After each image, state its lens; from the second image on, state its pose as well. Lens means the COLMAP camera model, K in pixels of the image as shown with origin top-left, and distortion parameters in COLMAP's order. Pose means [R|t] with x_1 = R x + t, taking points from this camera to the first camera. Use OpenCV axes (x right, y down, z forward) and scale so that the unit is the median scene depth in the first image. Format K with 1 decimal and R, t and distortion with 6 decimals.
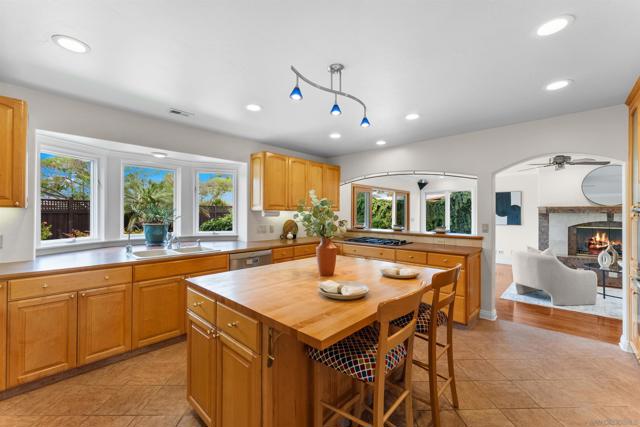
lens RADIAL K [[257.6, 0, 318.7], [0, 257.6, 211.2], [0, 0, 1]] dist [0.000949, 0.000168]
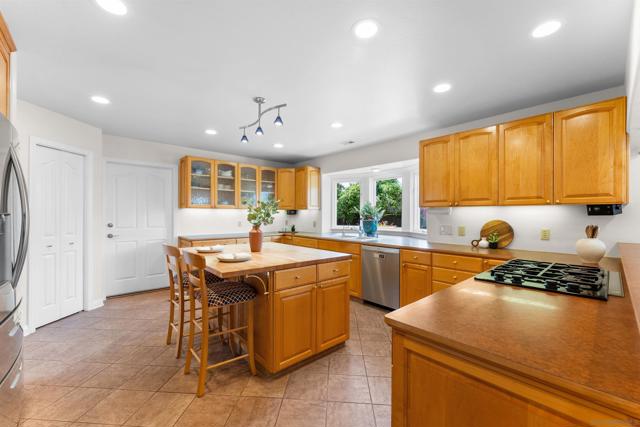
lens RADIAL K [[258.9, 0, 317.1], [0, 258.9, 210.4], [0, 0, 1]] dist [-0.002558, -0.000160]
pose [[-0.077301, -0.003353, -0.997002, 0.671268], [0.012123, 0.999917, -0.004303, 0.006746], [0.996934, -0.012419, -0.077253, 0.682638]]
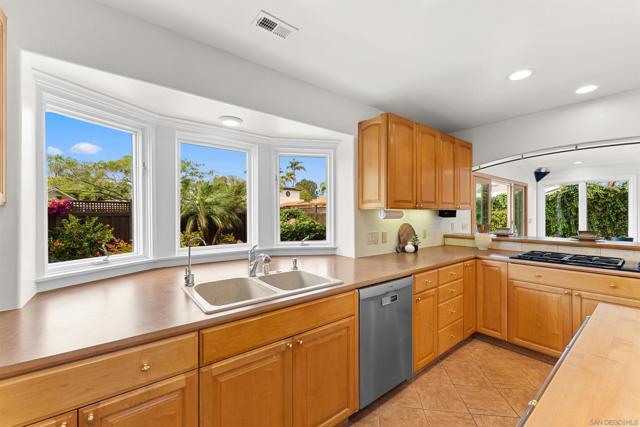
lens RADIAL K [[254.4, 0, 320.0], [0, 254.4, 213.5], [0, 0, 1]] dist [-0.000162, -0.000060]
pose [[0.989051, -0.007692, -0.147375, -0.269259], [0.008486, 0.999953, 0.004758, 0.003089], [0.147332, -0.005956, 0.989069, 0.358186]]
